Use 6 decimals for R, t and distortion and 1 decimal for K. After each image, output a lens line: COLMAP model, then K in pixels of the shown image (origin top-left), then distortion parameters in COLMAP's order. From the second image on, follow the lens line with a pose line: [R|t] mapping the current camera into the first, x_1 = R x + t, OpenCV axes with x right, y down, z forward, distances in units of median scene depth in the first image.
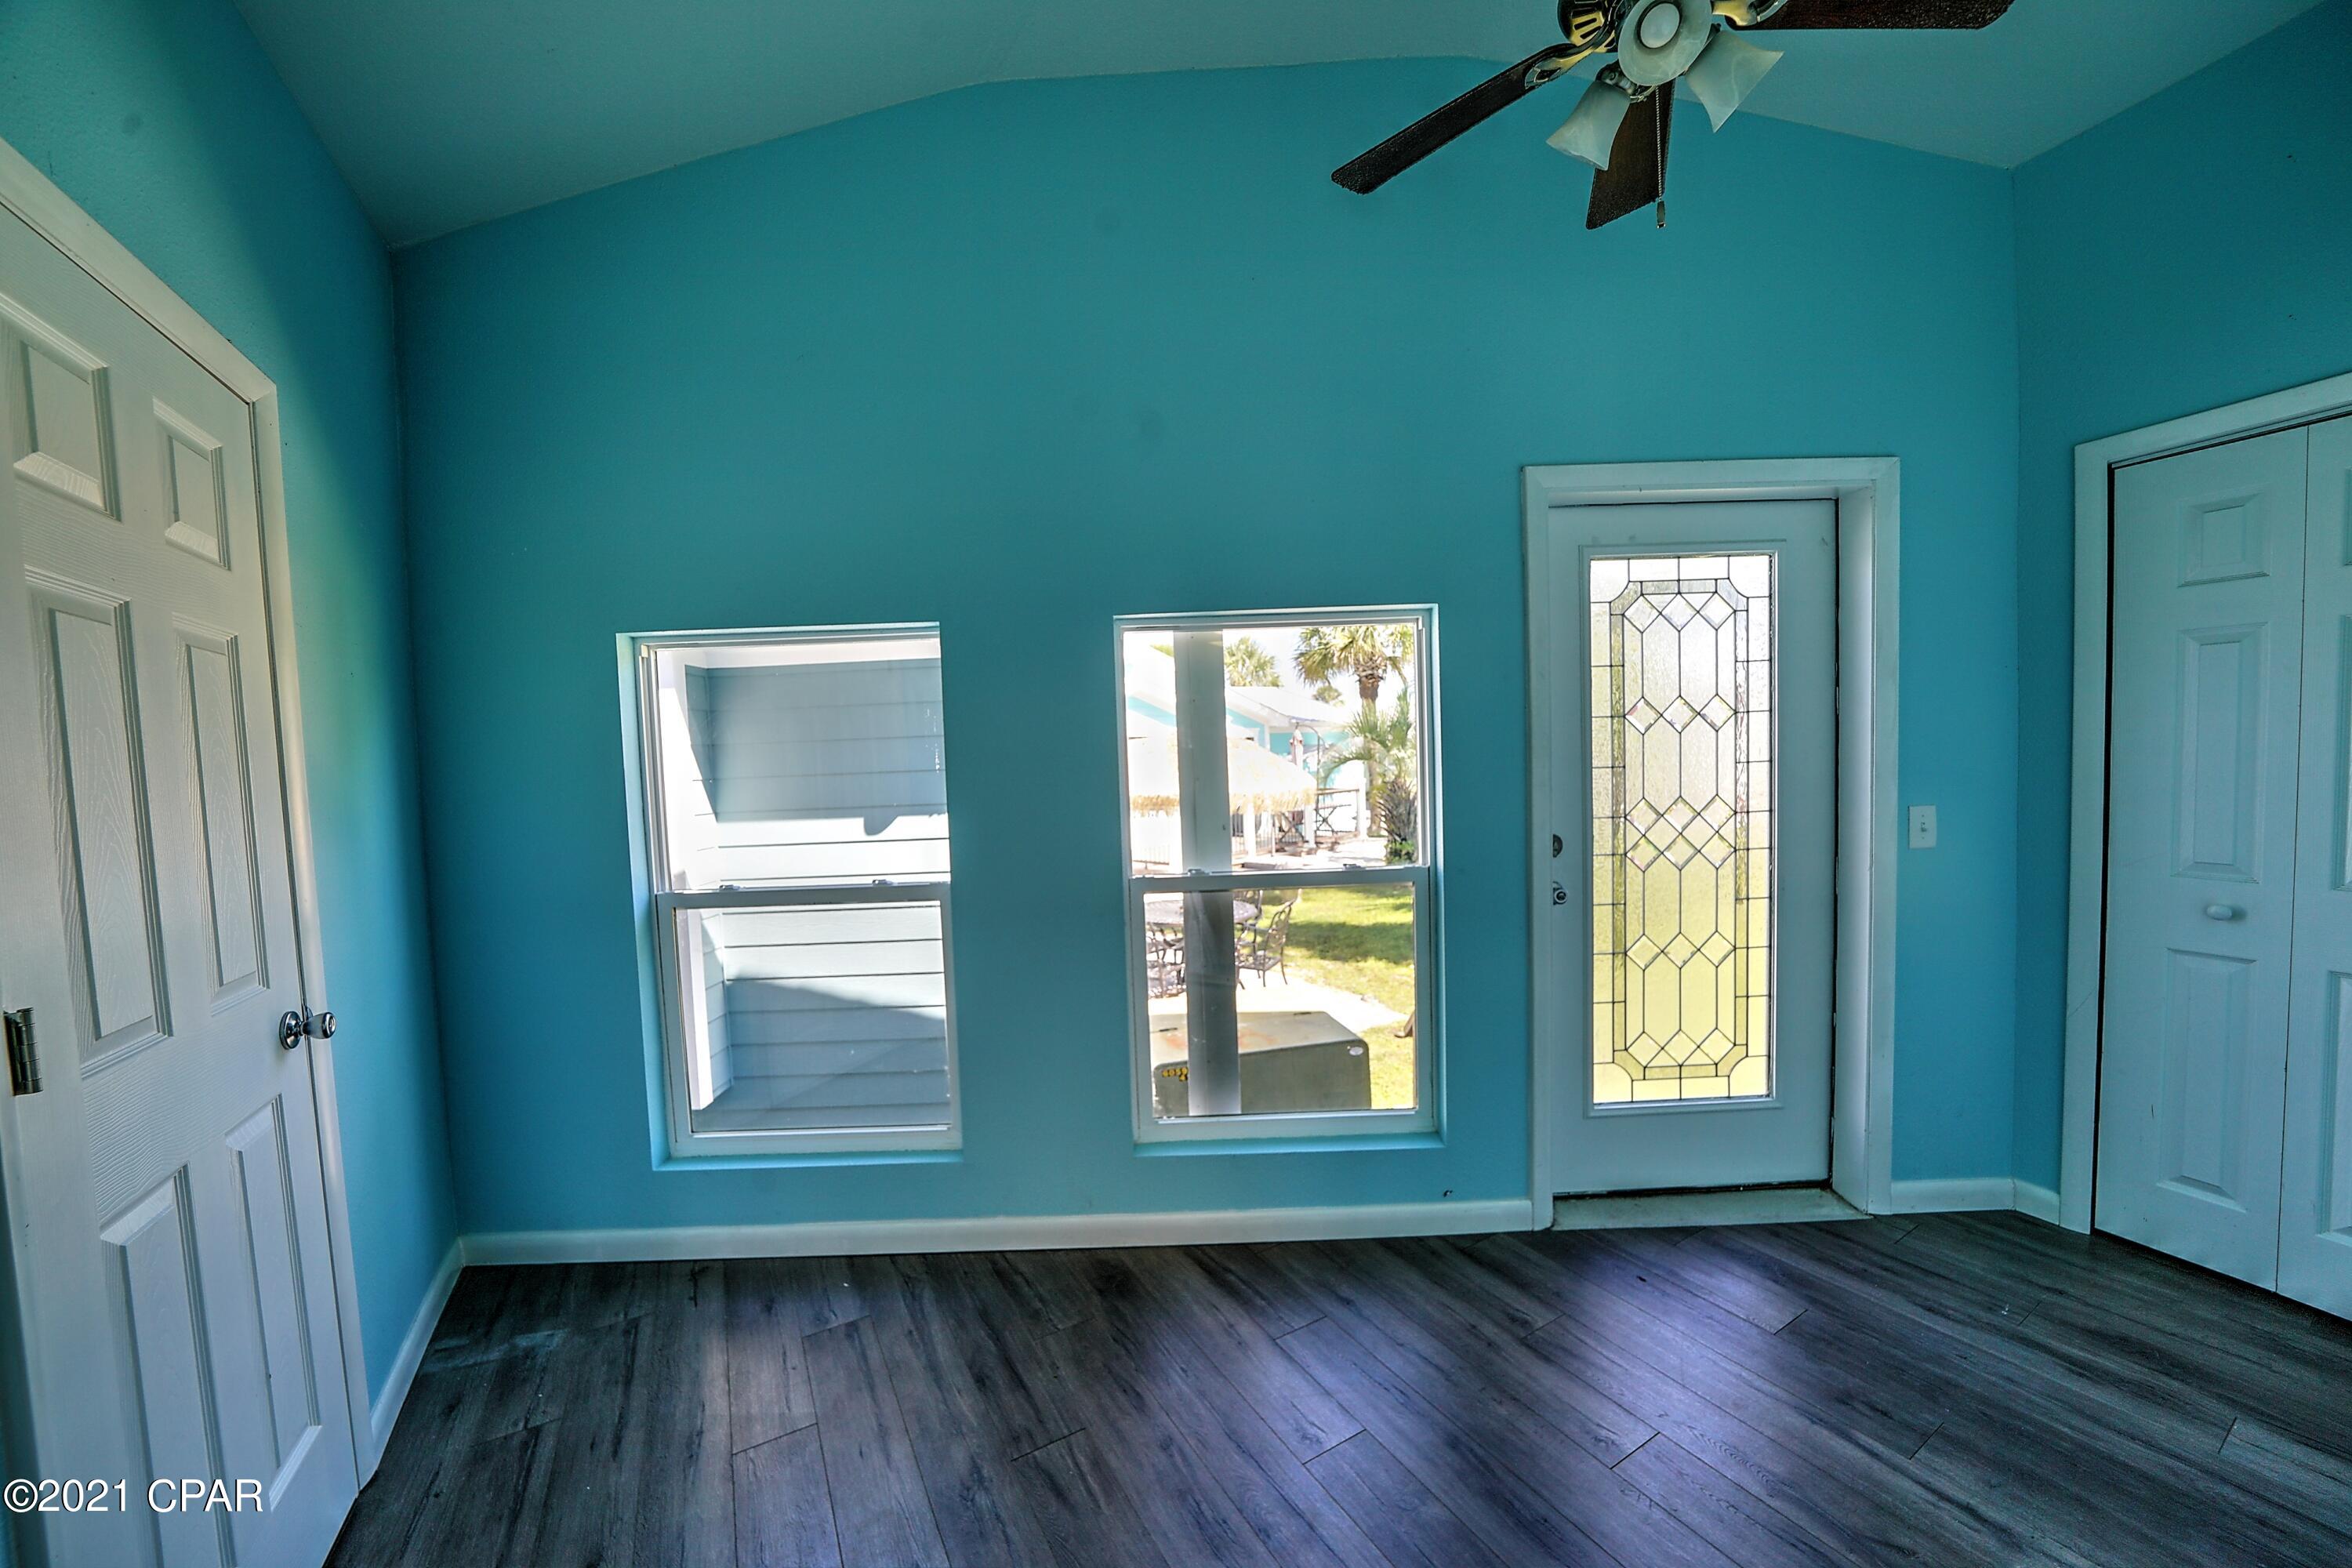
lens RADIAL K [[809.3, 0, 1157.6], [0, 809.3, 765.4], [0, 0, 1]] dist [-0.025599, 0.002493]
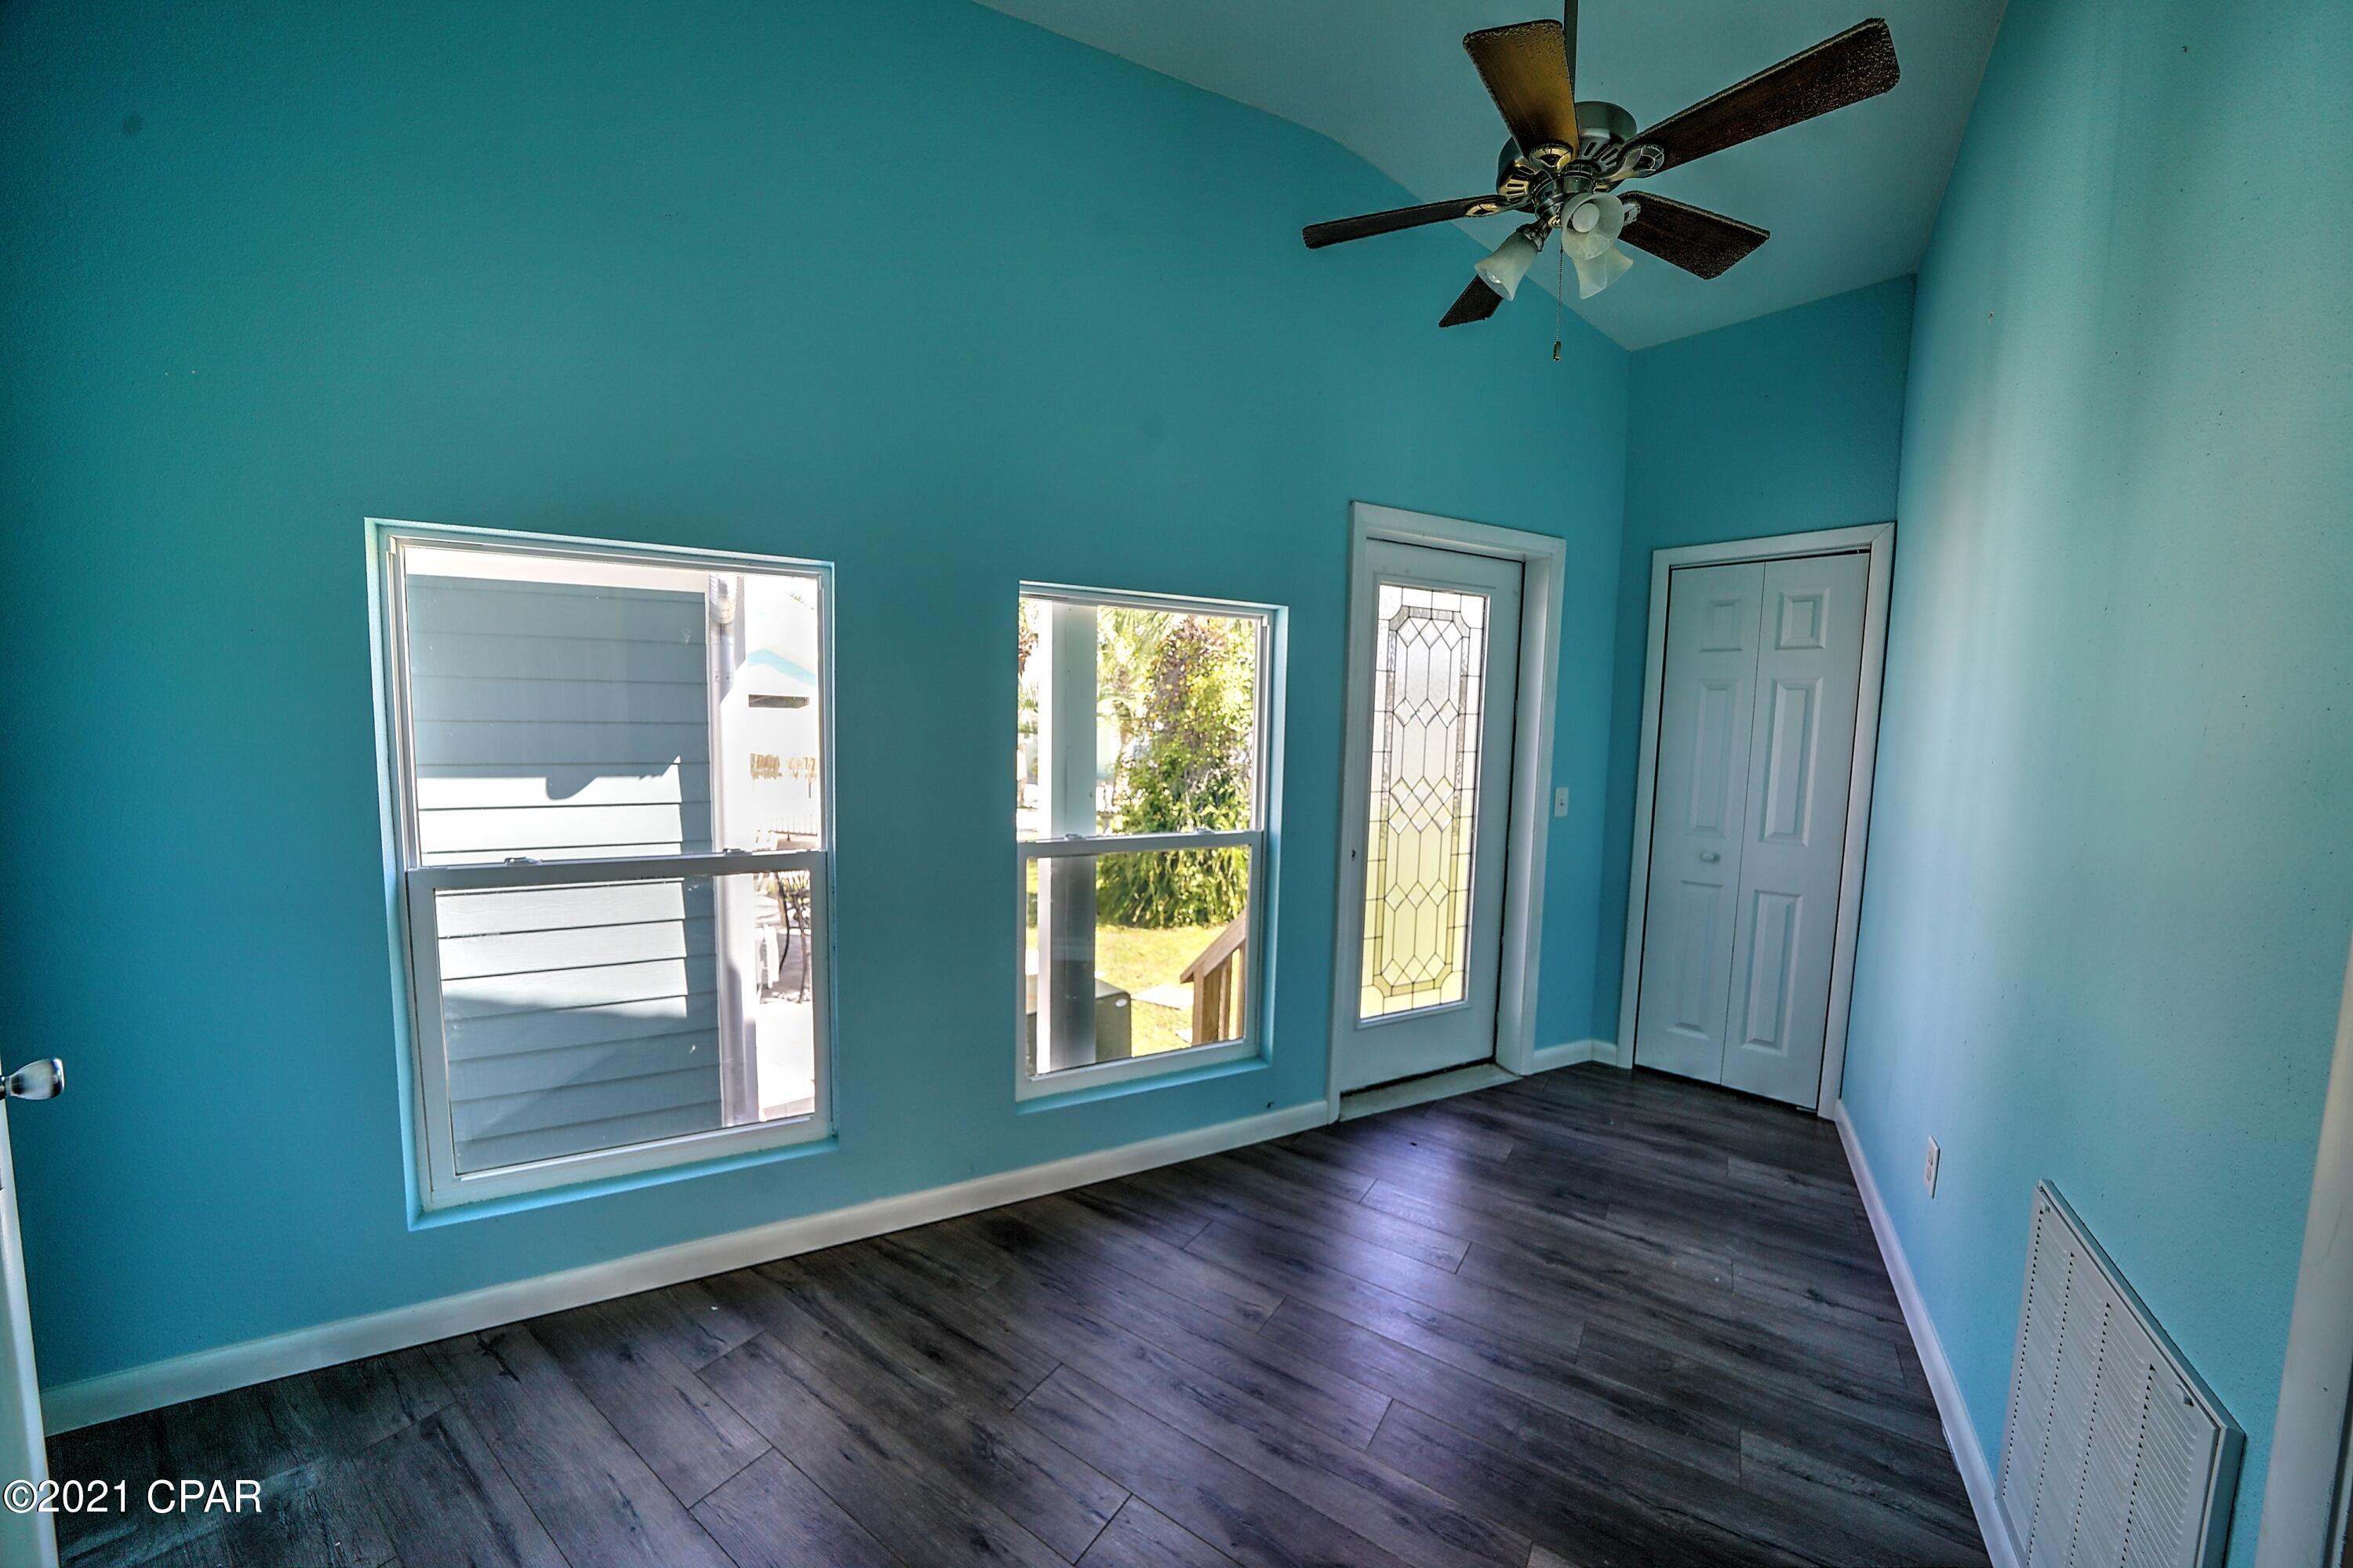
lens RADIAL K [[809.7, 0, 1158.1], [0, 809.7, 765.4], [0, 0, 1]] dist [-0.025599, 0.002493]
pose [[0.895721, 0.030501, 0.443569, -0.340375], [-0.045973, 0.998650, 0.024165, 0.009952], [-0.442233, -0.042037, 0.895914, 0.024171]]
